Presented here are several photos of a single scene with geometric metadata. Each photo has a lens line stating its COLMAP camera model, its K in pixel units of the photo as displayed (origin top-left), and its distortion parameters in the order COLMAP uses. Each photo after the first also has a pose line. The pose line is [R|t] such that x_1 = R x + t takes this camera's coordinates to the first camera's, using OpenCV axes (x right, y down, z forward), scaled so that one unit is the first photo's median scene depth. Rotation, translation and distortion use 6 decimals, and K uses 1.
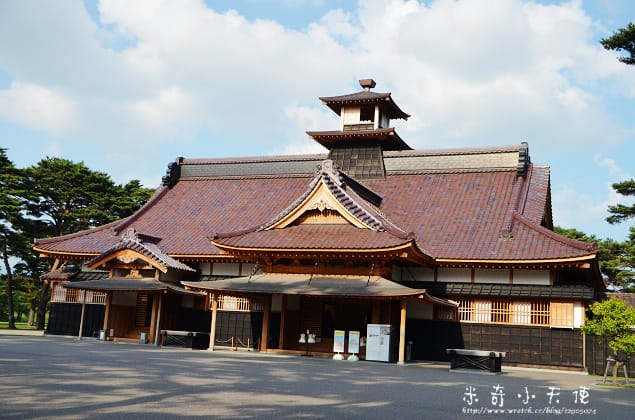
lens RADIAL K [[756.2, 0, 317.5], [0, 756.2, 210.0], [0, 0, 1]] dist [0.082547, 0.024168]
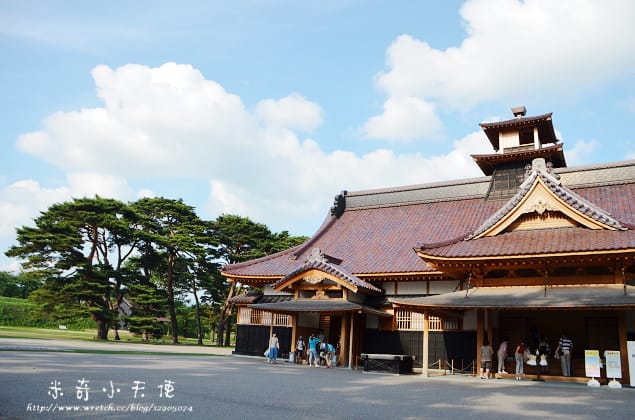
lens RADIAL K [[498.4, 0, 321.0], [0, 498.4, 217.9], [0, 0, 1]] dist [-0.173493, 0.128688]
pose [[0.991095, -0.041813, -0.126421, -0.151678], [0.030070, 0.995173, -0.093412, 0.044032], [0.129716, 0.088779, 0.987569, 0.349751]]
